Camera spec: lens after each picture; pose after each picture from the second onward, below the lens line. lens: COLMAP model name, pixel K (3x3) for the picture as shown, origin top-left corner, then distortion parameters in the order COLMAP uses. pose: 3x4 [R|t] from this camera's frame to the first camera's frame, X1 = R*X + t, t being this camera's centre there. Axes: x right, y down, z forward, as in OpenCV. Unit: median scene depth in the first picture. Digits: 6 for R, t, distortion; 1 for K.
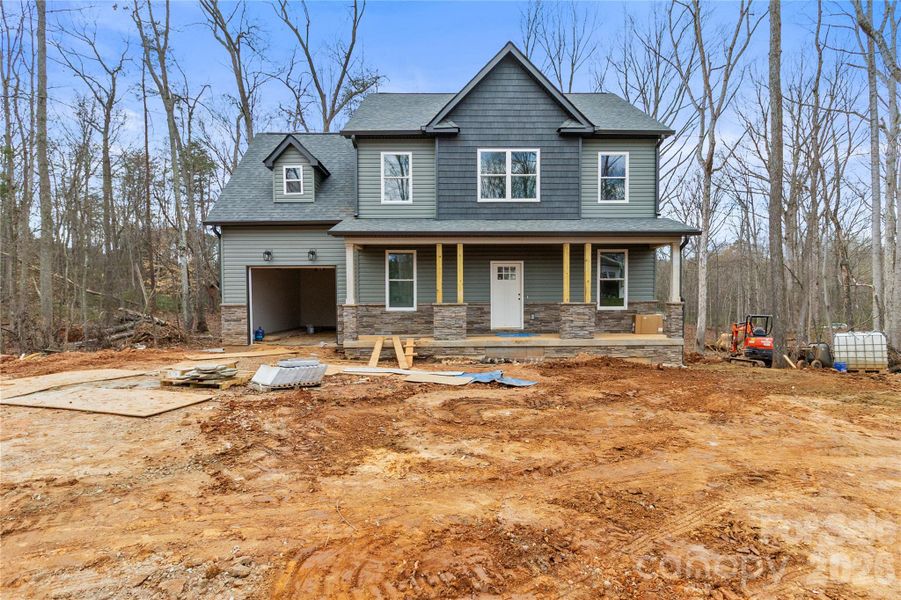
lens RADIAL K [[478.0, 0, 450.2], [0, 478.0, 309.7], [0, 0, 1]] dist [-0.000930, -0.000093]
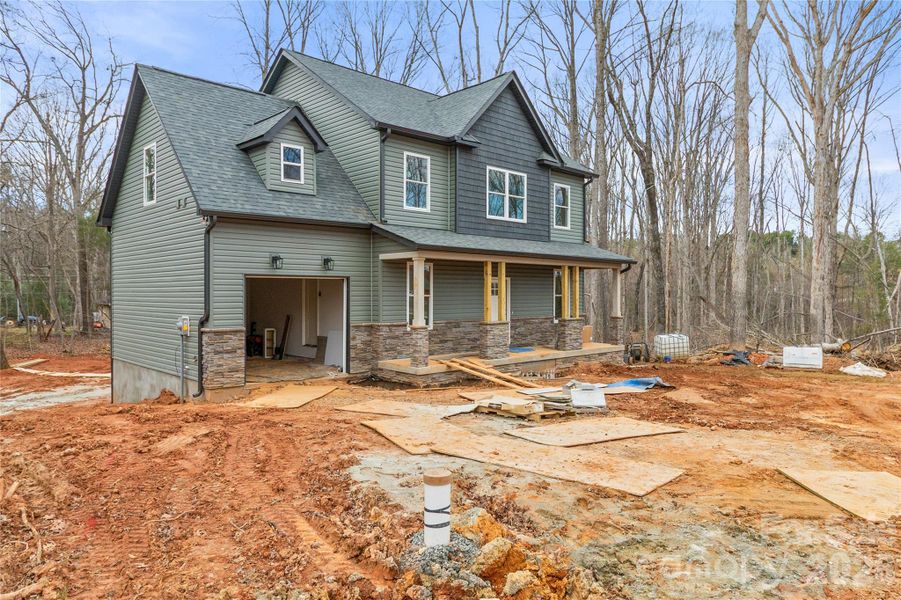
lens RADIAL K [[600.0, 0, 449.5], [0, 600.0, 296.6], [0, 0, 1]] dist [0.004909, -0.004244]
pose [[0.736046, 0.003578, 0.676922, -0.842864], [0.015667, 0.999628, -0.022319, -0.035355], [-0.676750, 0.027033, 0.735717, 0.135335]]
